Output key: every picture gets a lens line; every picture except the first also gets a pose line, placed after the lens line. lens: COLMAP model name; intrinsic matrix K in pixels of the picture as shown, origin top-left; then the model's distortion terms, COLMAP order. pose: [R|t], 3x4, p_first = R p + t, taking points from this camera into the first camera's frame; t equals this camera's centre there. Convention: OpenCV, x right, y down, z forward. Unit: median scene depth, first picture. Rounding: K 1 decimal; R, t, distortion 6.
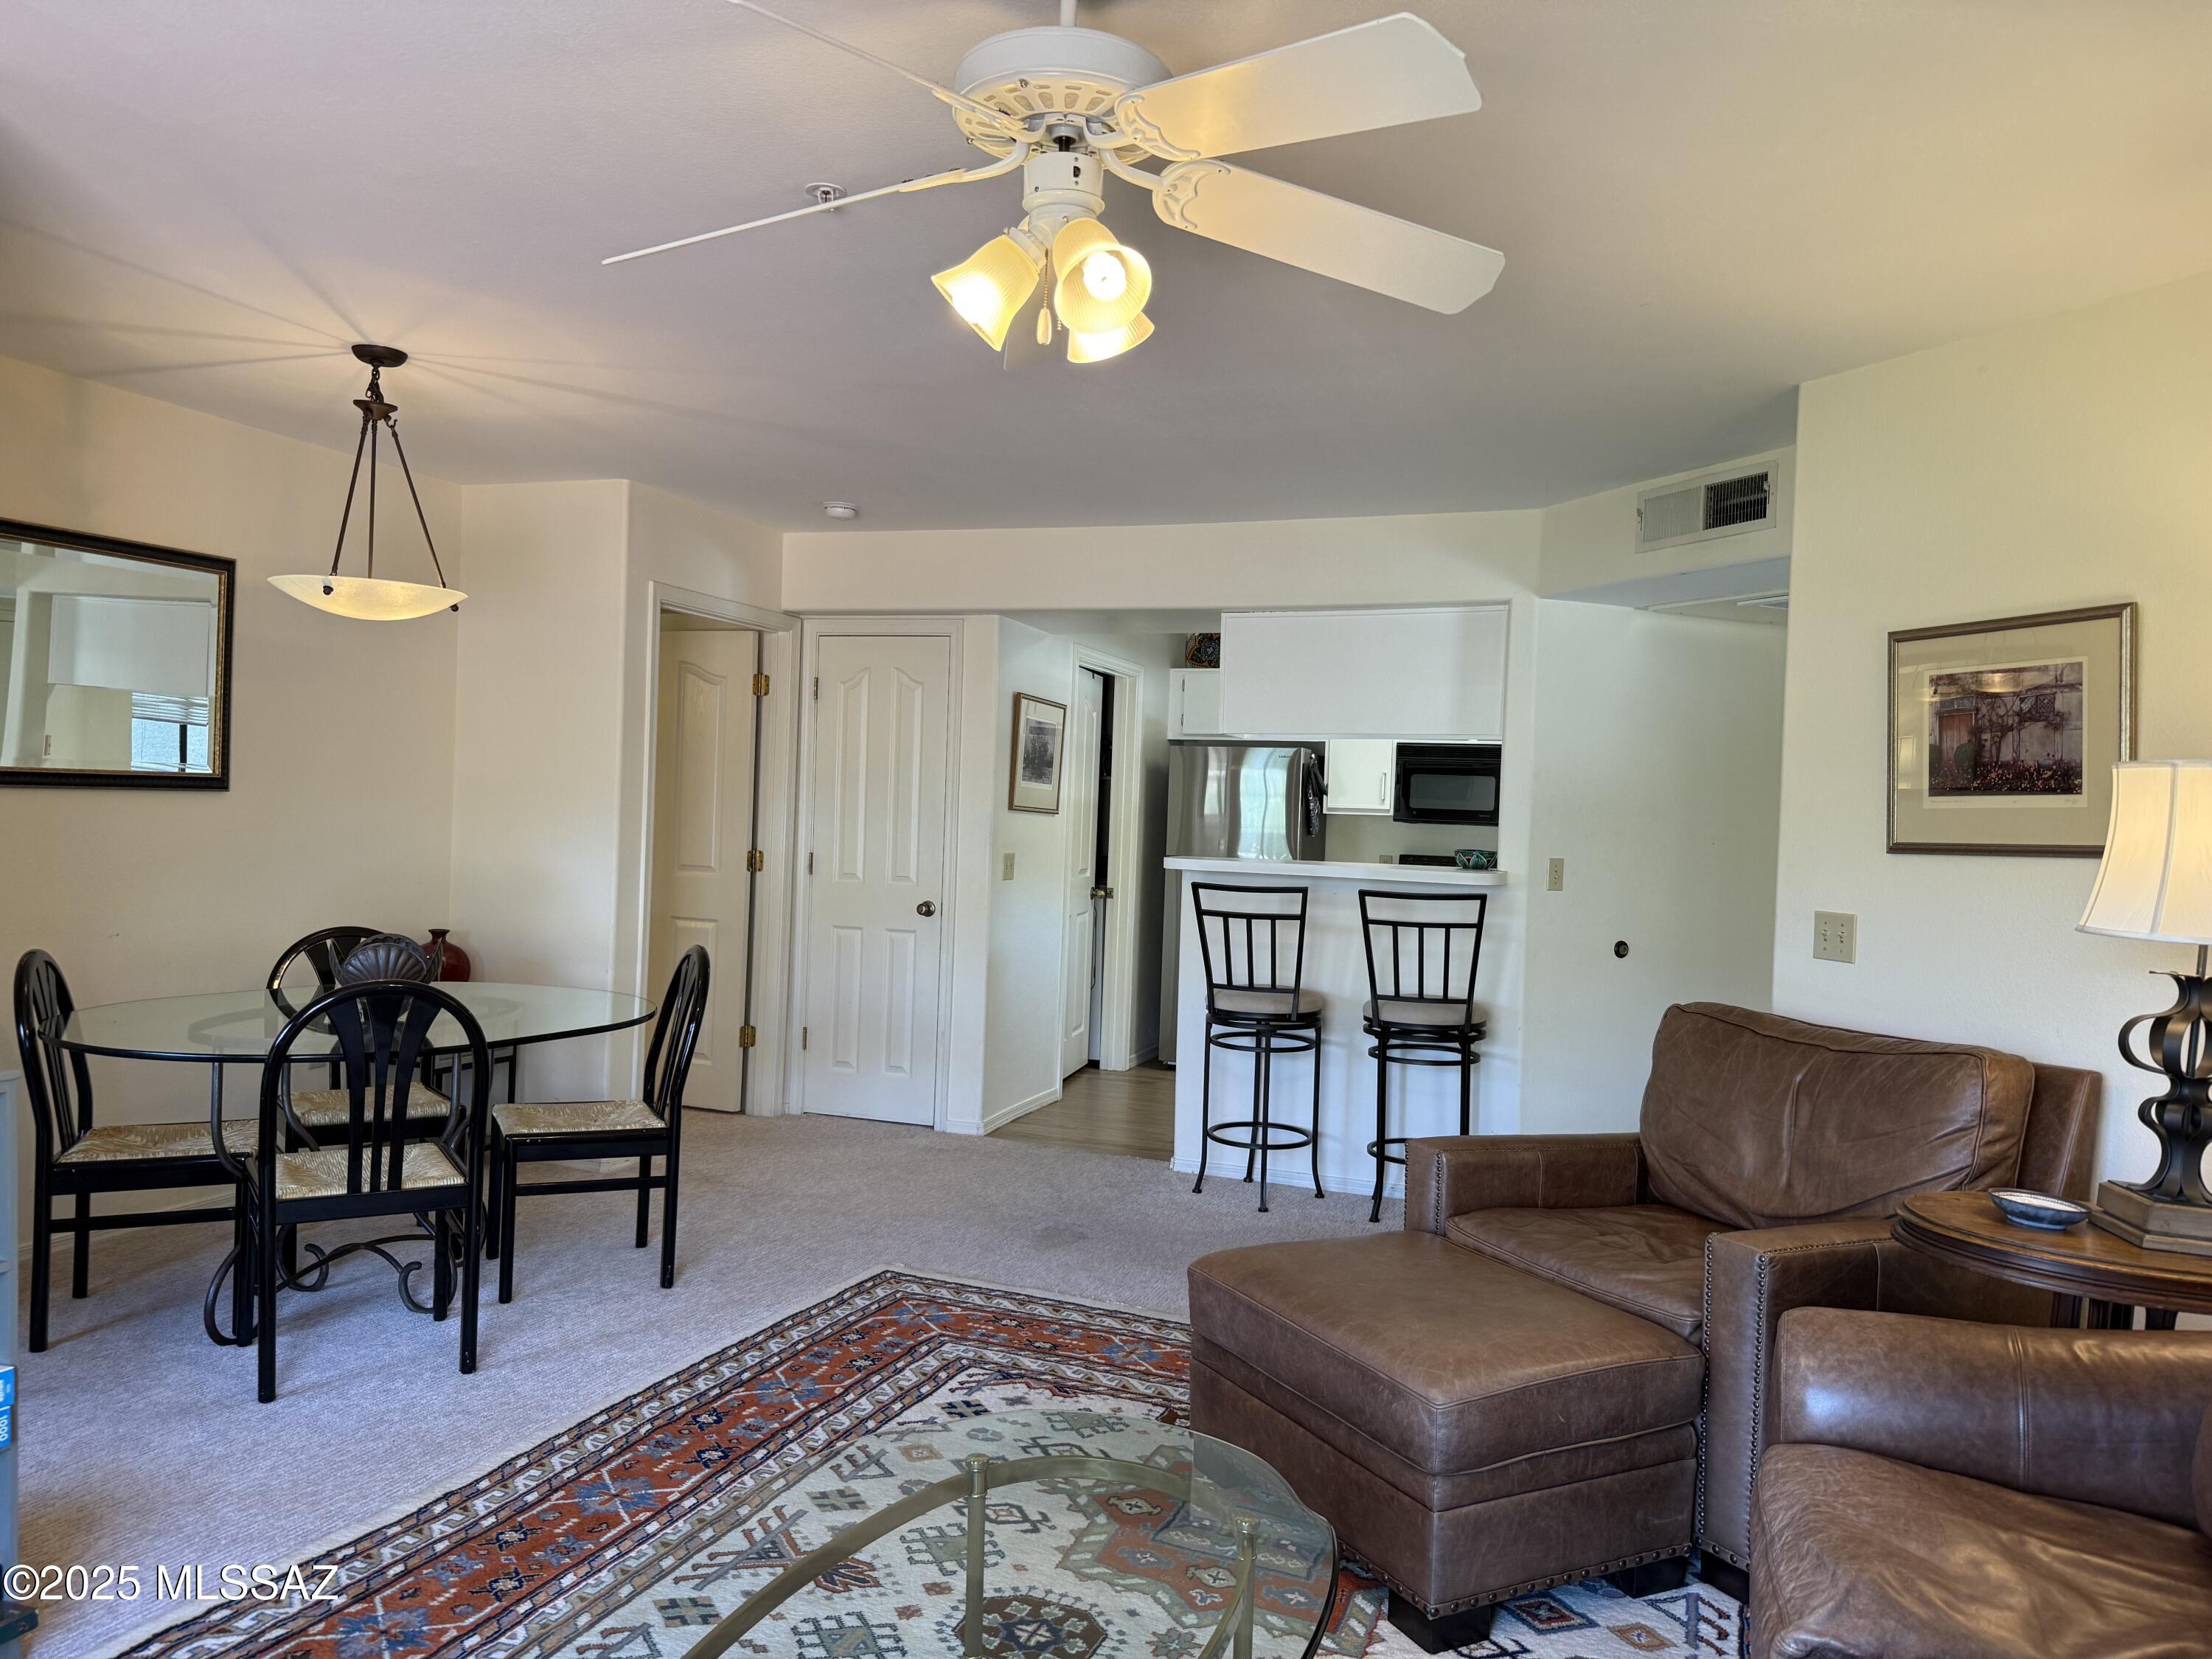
lens RADIAL K [[1597.3, 0, 1100.5], [0, 1597.3, 827.9], [0, 0, 1]] dist [0.043059, 0.002734]
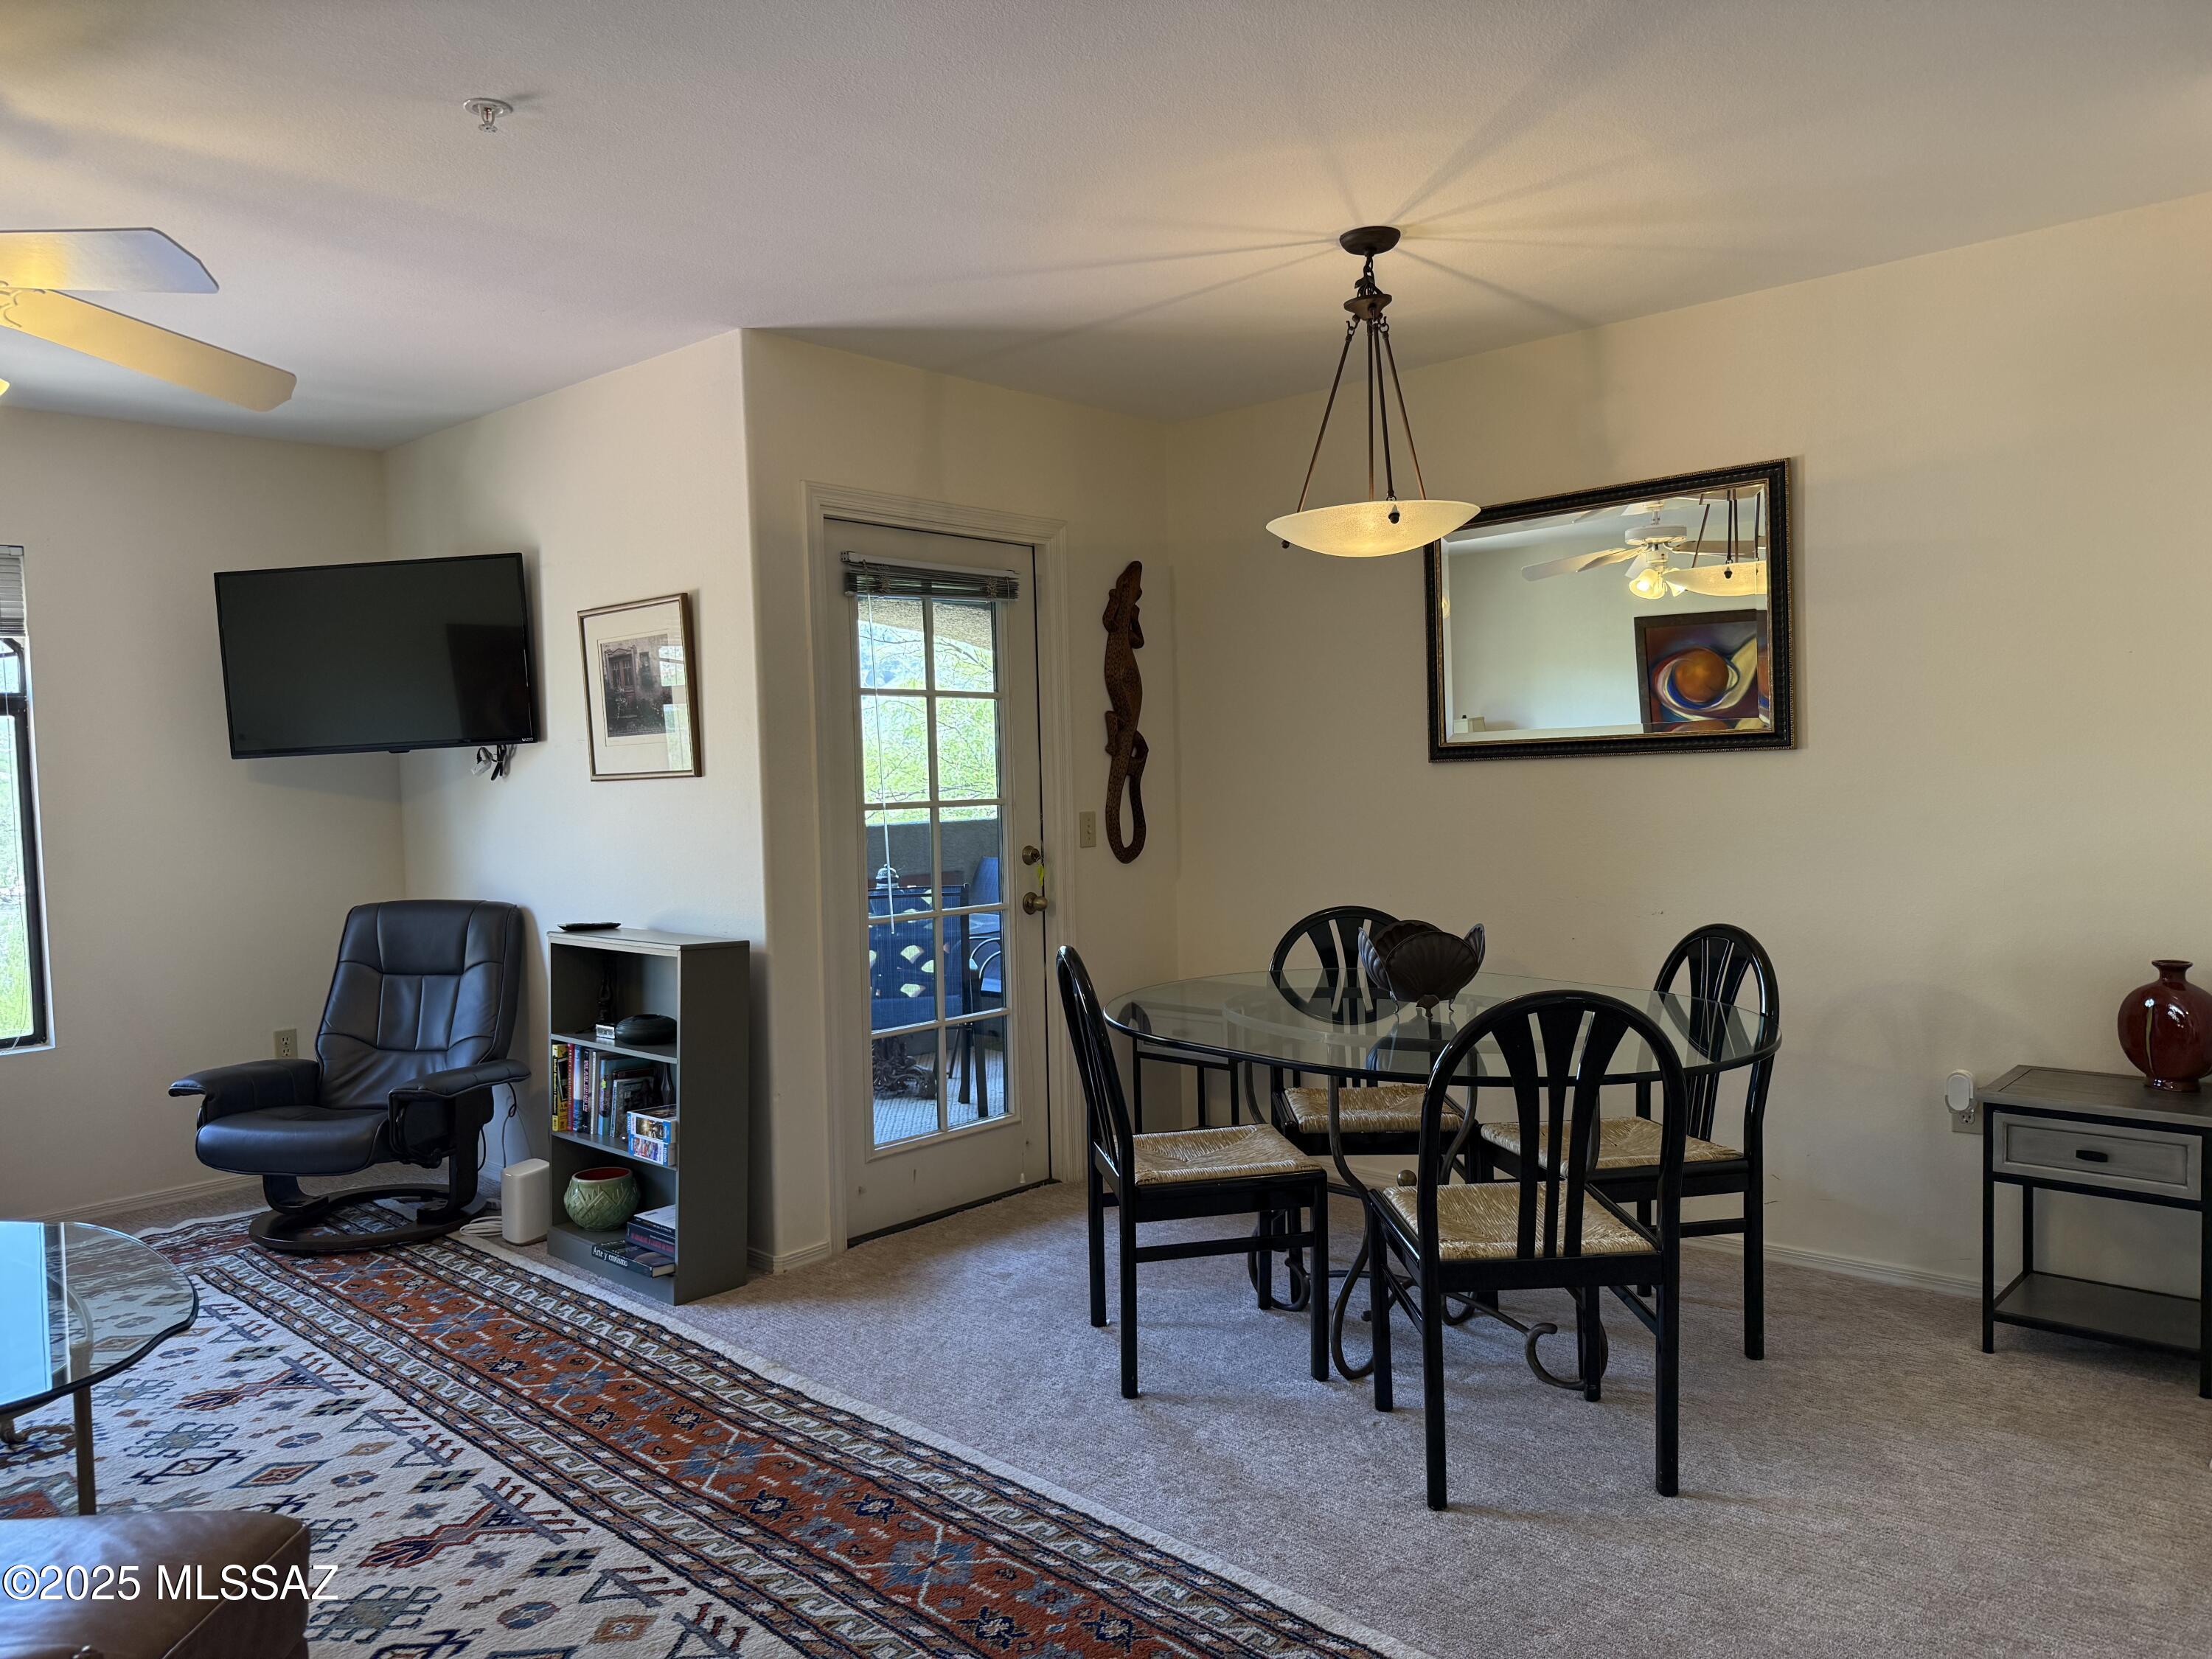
lens RADIAL K [[1597.3, 0, 1098.1], [0, 1597.3, 825.1], [0, 0, 1]] dist [0.043059, 0.002734]
pose [[-0.382529, -0.002262, -0.923941, 0.497104], [-0.008255, 0.999965, 0.000970, 0.024090], [0.923907, 0.007998, -0.382534, 1.517984]]
